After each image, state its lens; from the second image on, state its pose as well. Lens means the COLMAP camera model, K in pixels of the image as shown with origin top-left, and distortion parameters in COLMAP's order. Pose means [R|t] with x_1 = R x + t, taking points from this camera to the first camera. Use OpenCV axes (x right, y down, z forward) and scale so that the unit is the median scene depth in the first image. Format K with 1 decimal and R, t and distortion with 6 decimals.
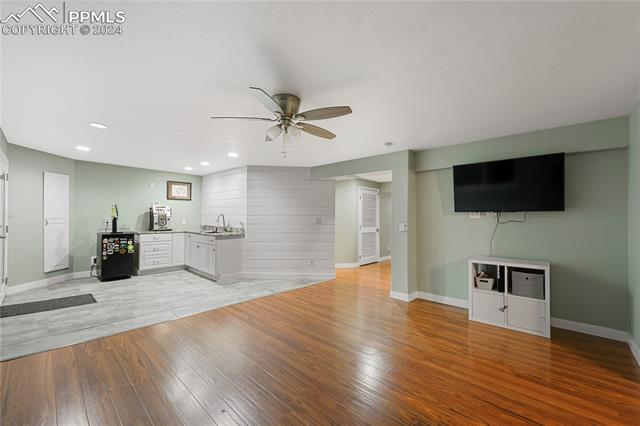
lens RADIAL K [[254.5, 0, 321.5], [0, 254.5, 214.0], [0, 0, 1]] dist [0.003453, -0.000055]
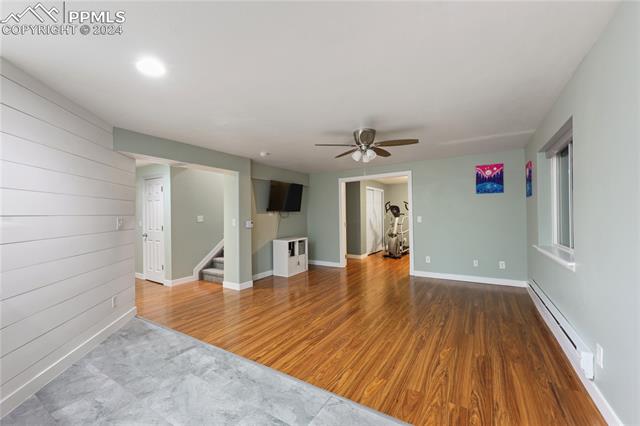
lens RADIAL K [[254.5, 0, 319.4], [0, 254.5, 213.3], [0, 0, 1]] dist [0.003453, -0.000055]
pose [[-0.169455, 0.000982, 0.985537, -0.752731], [0.000622, 0.999999, -0.000890, 0.003491], [-0.985538, 0.000462, -0.169455, 0.761856]]
